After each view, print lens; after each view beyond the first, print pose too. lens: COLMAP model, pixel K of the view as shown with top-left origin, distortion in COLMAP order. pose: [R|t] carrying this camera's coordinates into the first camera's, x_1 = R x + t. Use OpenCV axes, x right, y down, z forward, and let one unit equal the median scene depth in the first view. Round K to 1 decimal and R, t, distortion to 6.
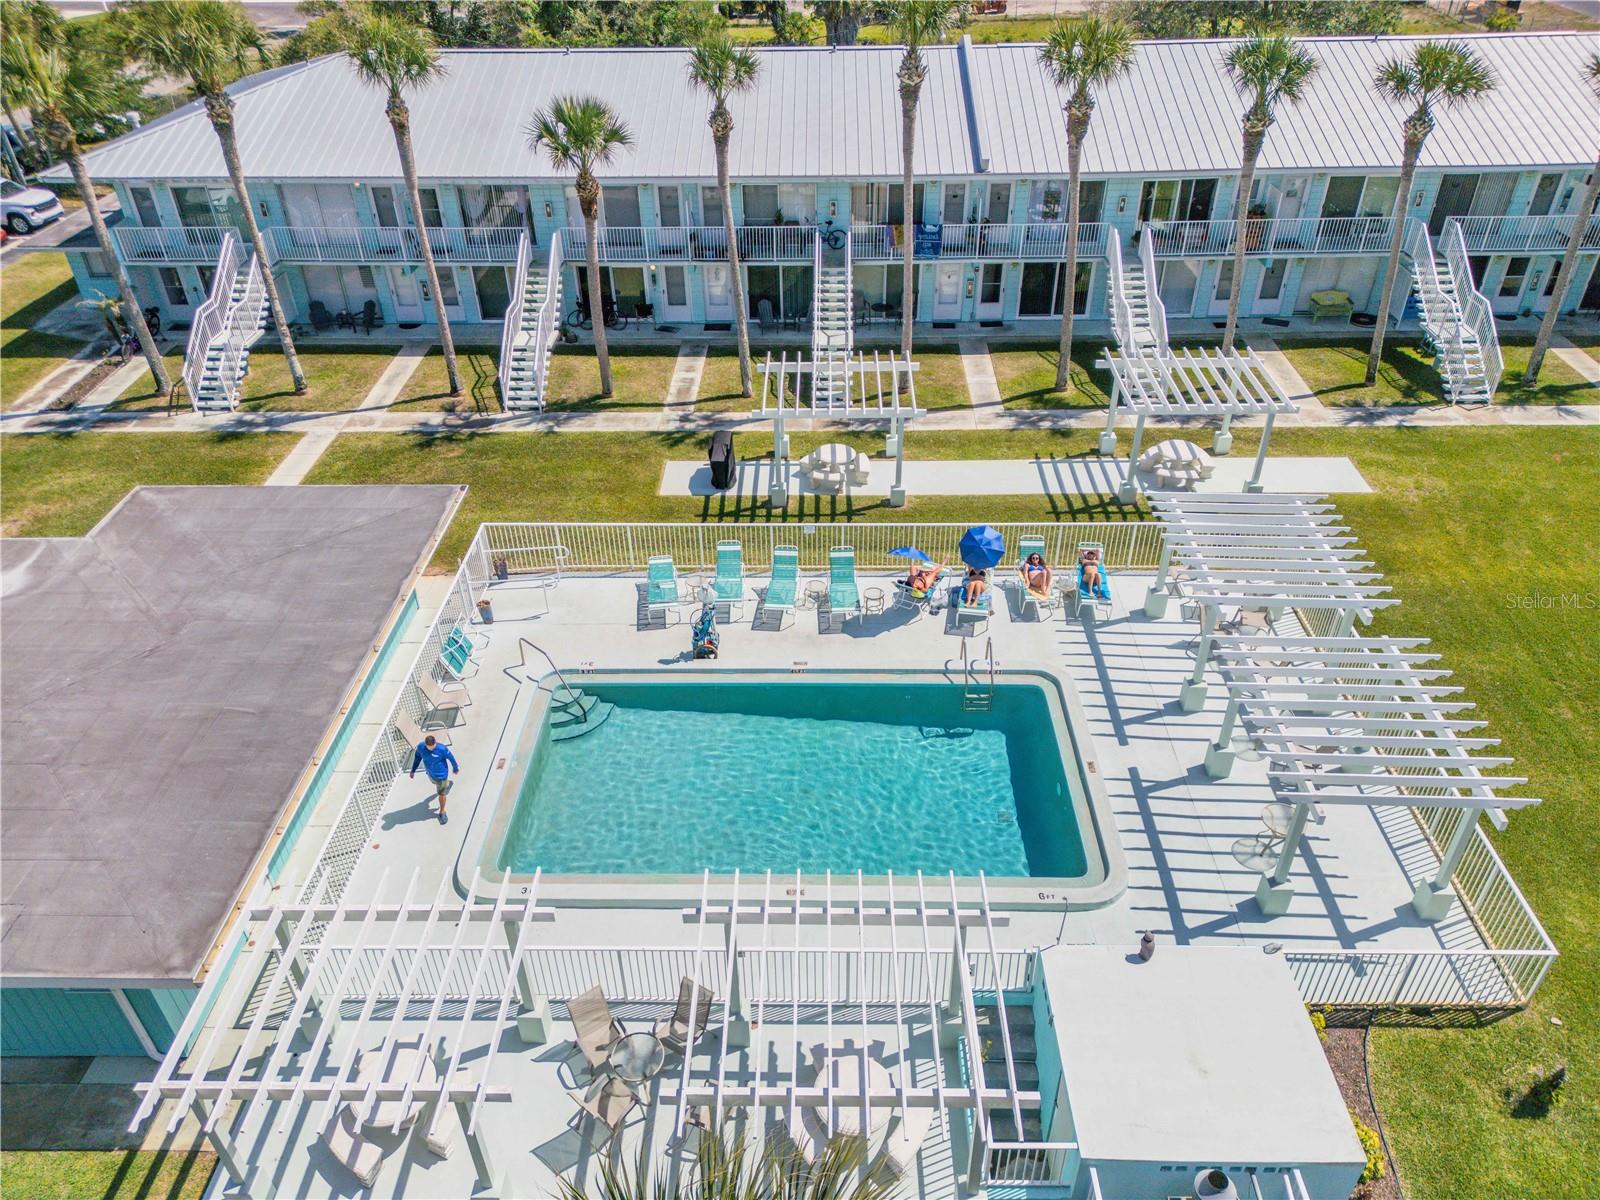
lens RADIAL K [[1130.7, 0, 806.0], [0, 1130.7, 589.3], [0, 0, 1]] dist [0.113696, -0.132657]
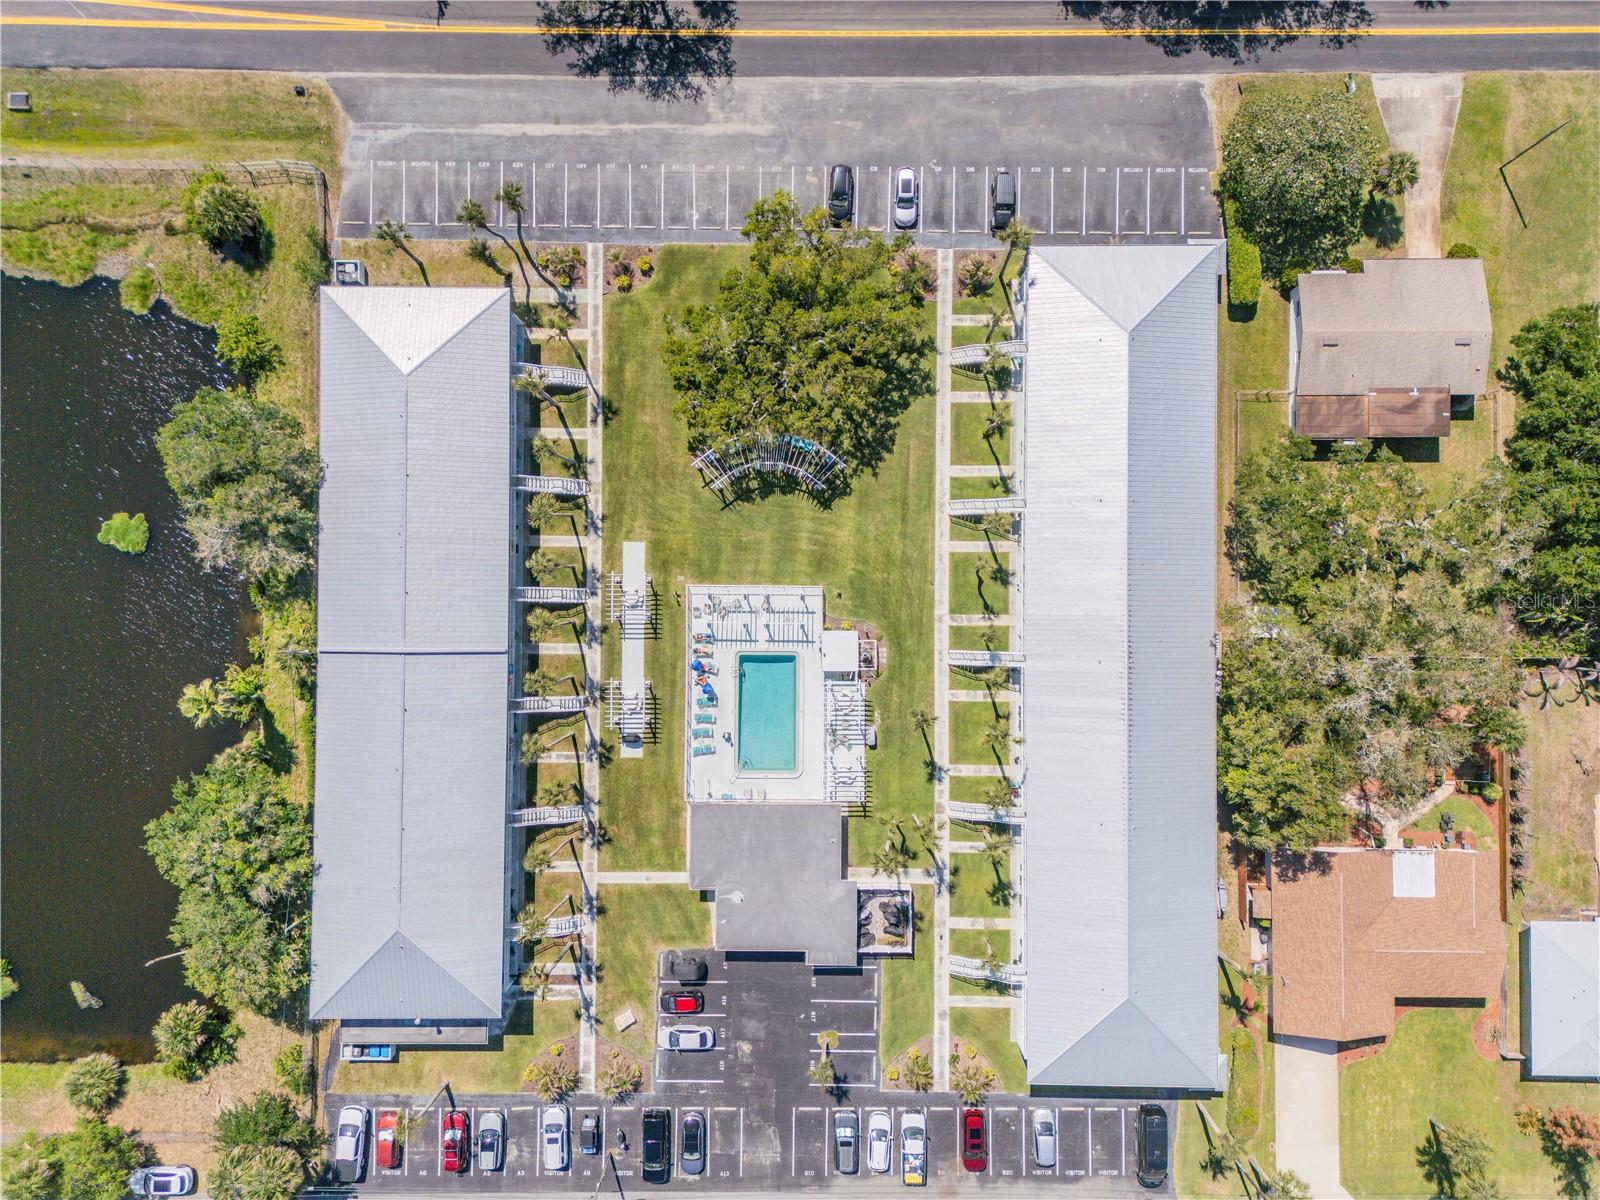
lens RADIAL K [[1130.7, 0, 806.0], [0, 1130.7, 589.3], [0, 0, 1]] dist [0.113696, -0.132657]
pose [[-0.013270, -0.999571, 0.026102, 0.236417], [0.573420, 0.013778, 0.819145, -2.232415], [-0.819154, 0.025837, 0.572992, -1.126719]]
